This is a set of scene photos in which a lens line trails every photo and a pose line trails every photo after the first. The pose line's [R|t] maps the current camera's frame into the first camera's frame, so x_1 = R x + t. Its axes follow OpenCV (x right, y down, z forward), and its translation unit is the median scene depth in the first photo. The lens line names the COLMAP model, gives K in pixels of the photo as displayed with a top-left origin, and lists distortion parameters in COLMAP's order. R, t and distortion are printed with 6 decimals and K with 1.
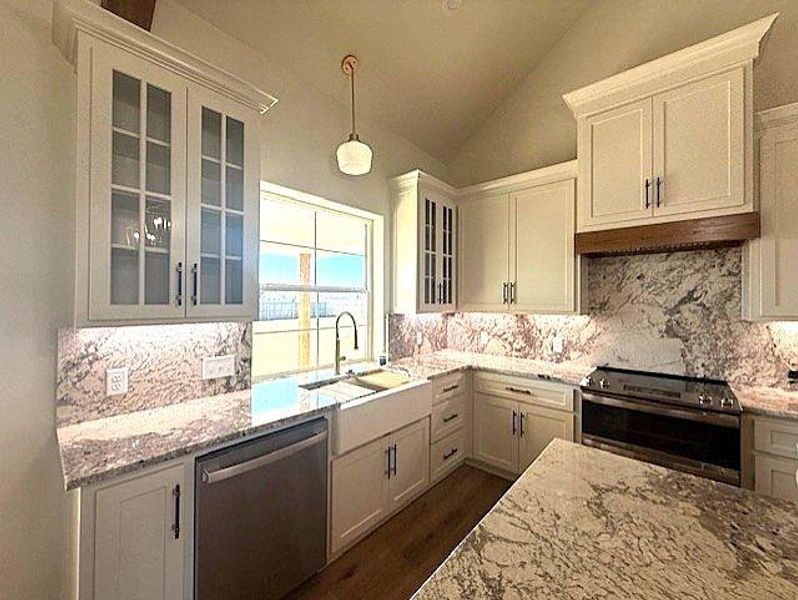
lens RADIAL K [[317.2, 0, 398.5], [0, 317.2, 300.4], [0, 0, 1]] dist [-0.001781, 0.000263]
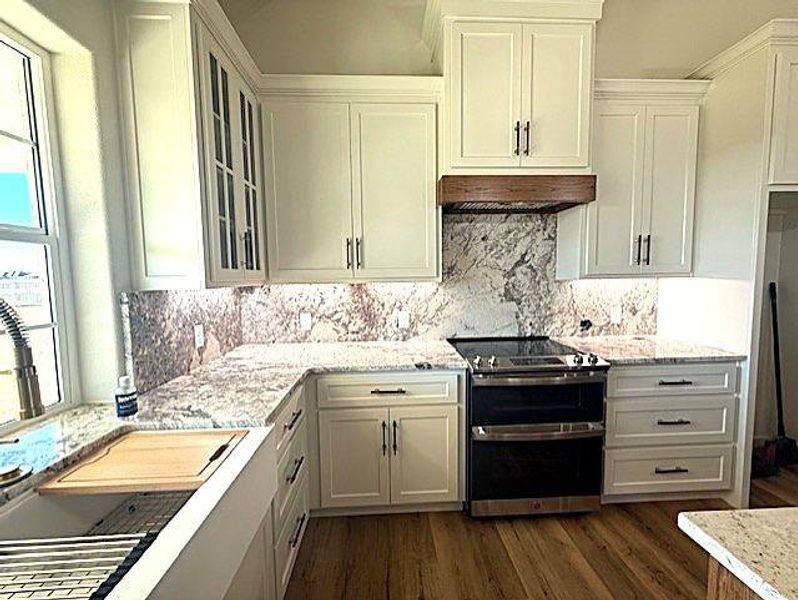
lens RADIAL K [[317.2, 0, 398.5], [0, 317.2, 300.4], [0, 0, 1]] dist [-0.001781, 0.000263]
pose [[0.719348, -0.067132, 0.691398, -0.075228], [0.019023, 0.996850, 0.076997, 0.031183], [-0.694389, -0.042235, 0.718359, 0.492811]]
